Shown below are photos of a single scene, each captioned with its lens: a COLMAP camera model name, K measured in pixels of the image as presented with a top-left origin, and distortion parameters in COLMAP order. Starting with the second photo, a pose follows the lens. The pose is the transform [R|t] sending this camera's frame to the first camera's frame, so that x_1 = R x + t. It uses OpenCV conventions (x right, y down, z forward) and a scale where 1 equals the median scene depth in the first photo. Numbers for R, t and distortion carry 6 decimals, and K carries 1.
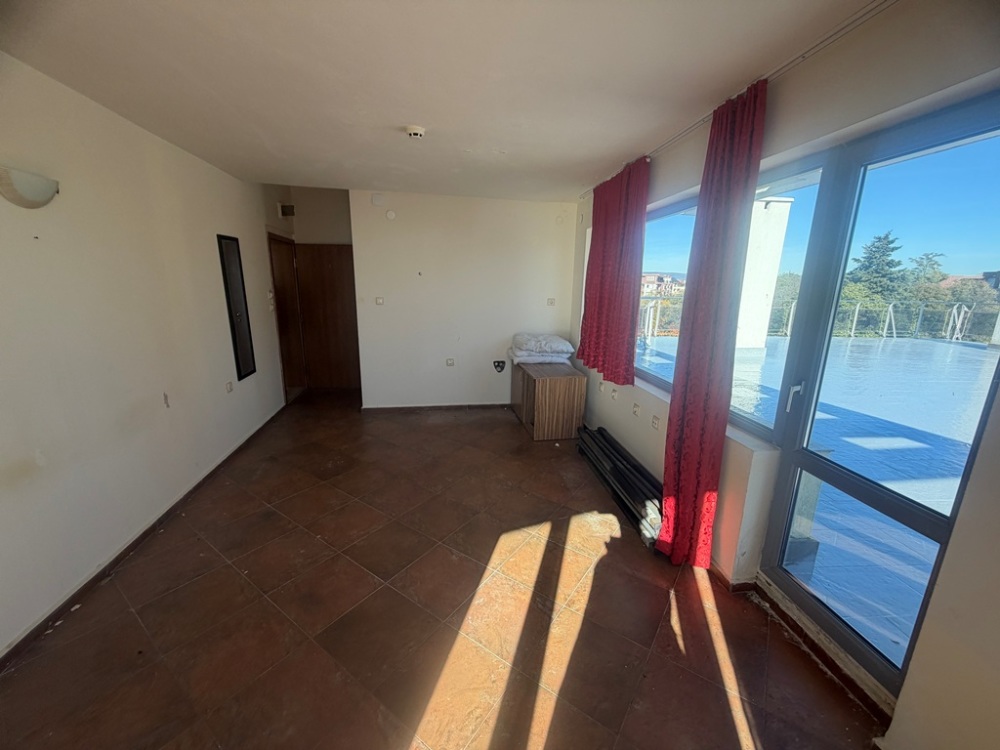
lens RADIAL K [[395.4, 0, 497.7], [0, 395.4, 373.3], [0, 0, 1]] dist [-0.002169, -0.000548]
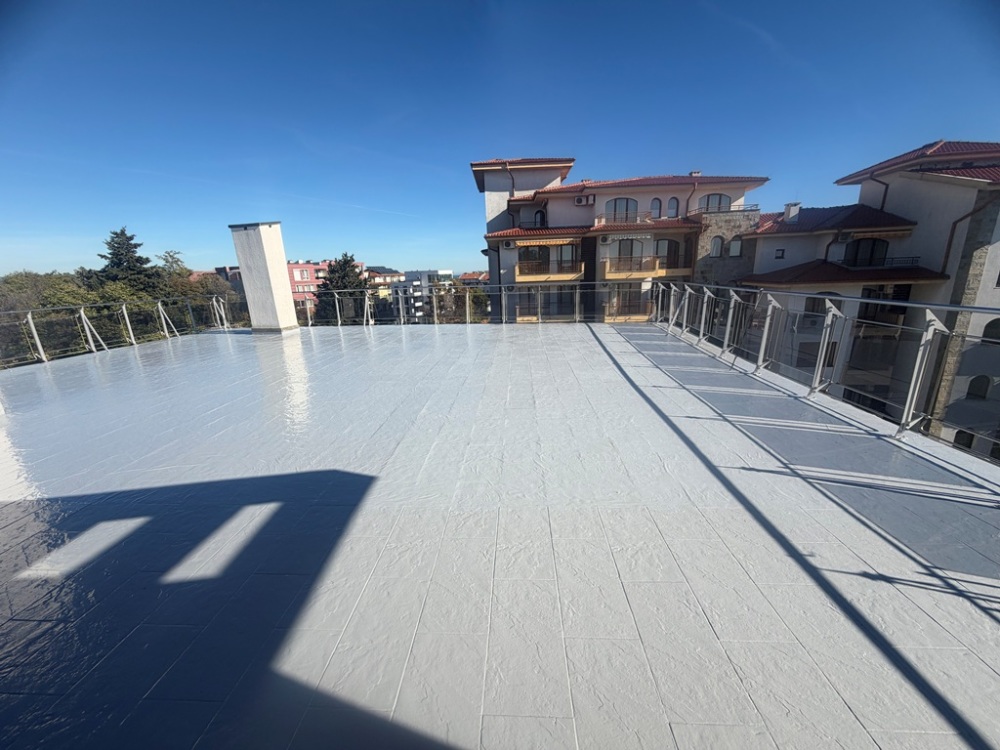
lens RADIAL K [[395.4, 0, 497.7], [0, 395.4, 373.3], [0, 0, 1]] dist [-0.002169, -0.000548]
pose [[0.089750, -0.267102, 0.959480, 0.049486], [0.260552, 0.936114, 0.236226, -0.012097], [-0.961279, 0.228793, 0.153610, 0.047738]]
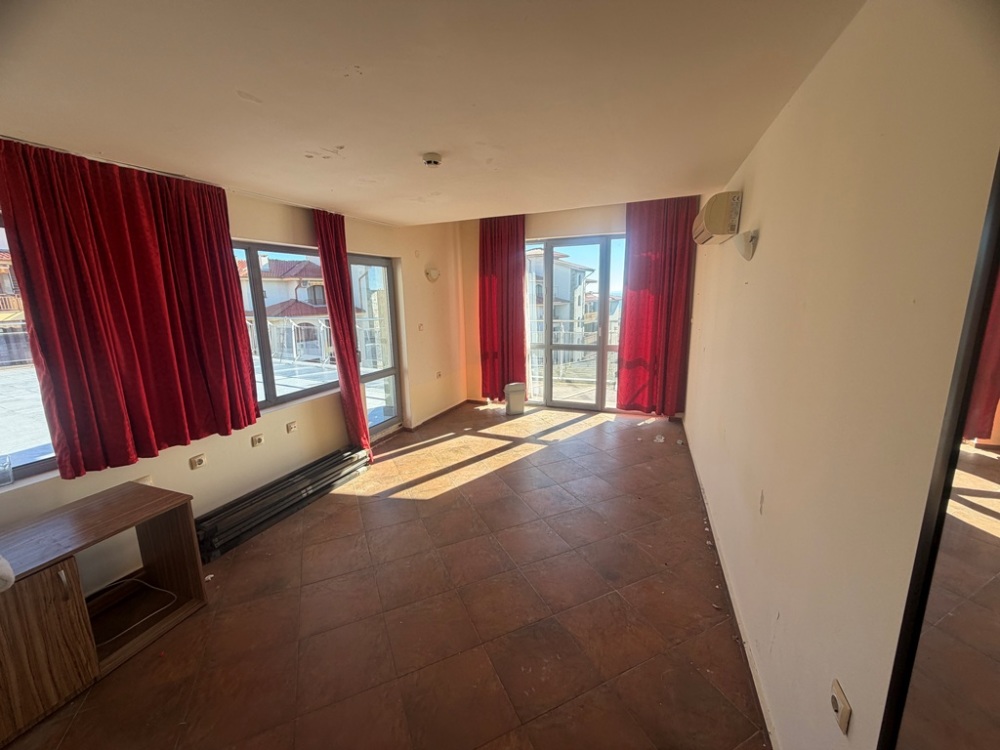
lens RADIAL K [[395.4, 0, 497.7], [0, 395.4, 373.3], [0, 0, 1]] dist [-0.002169, -0.000548]
pose [[-0.861978, -0.099490, 0.497087, -0.046492], [0.117630, 0.914538, 0.387019, -0.027036], [-0.493110, 0.392074, -0.776609, 0.100046]]
